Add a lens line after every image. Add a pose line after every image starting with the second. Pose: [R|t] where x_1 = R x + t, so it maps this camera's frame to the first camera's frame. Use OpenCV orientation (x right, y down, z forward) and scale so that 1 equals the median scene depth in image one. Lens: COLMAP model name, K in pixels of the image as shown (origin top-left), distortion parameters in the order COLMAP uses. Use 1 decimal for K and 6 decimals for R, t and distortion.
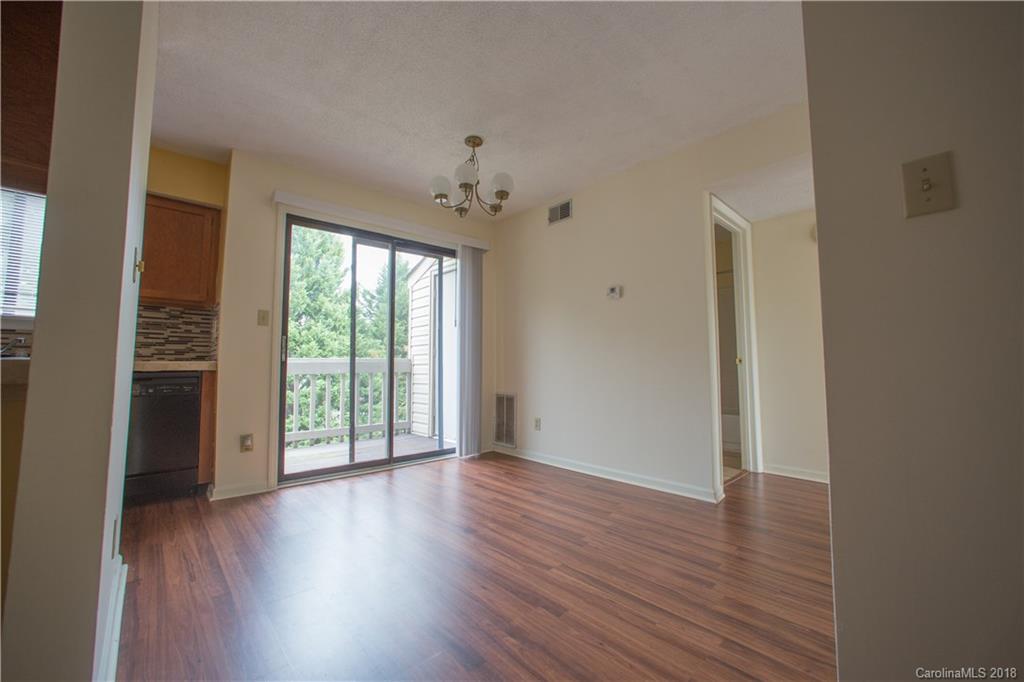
lens RADIAL K [[419.7, 0, 512.9], [0, 419.7, 346.3], [0, 0, 1]] dist [-0.010160, 0.001869]
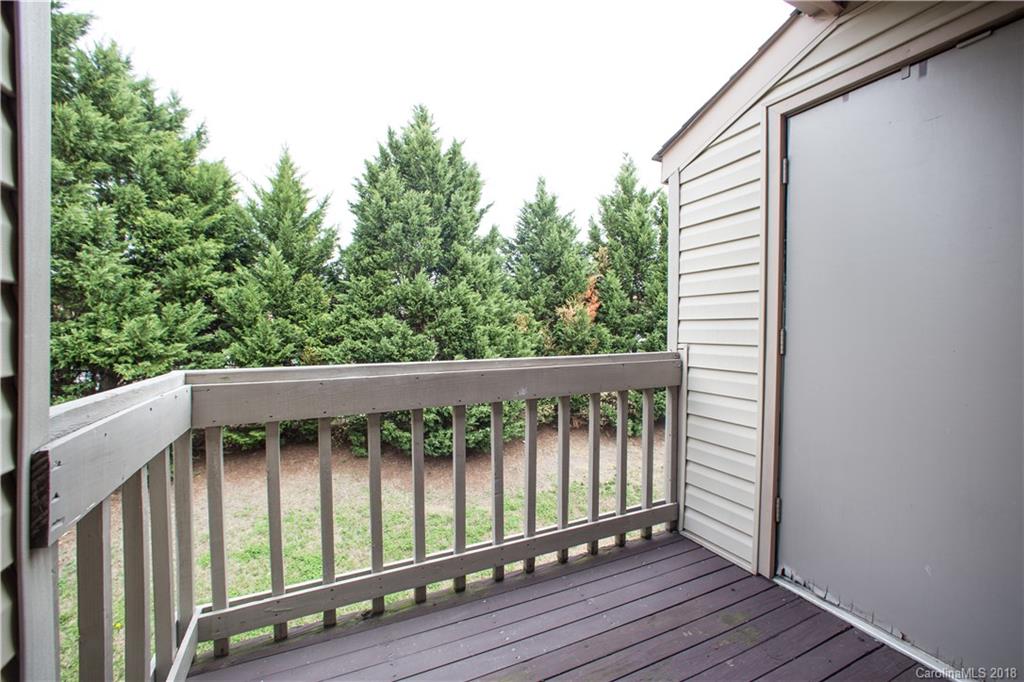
lens RADIAL K [[419.7, 0, 508.8], [0, 419.7, 338.7], [0, 0, 1]] dist [-0.010160, 0.001869]
pose [[0.957922, 0.005637, -0.286972, -0.405910], [0.018145, 0.996618, 0.080145, -0.026623], [0.286453, -0.081980, 0.954580, 0.806406]]
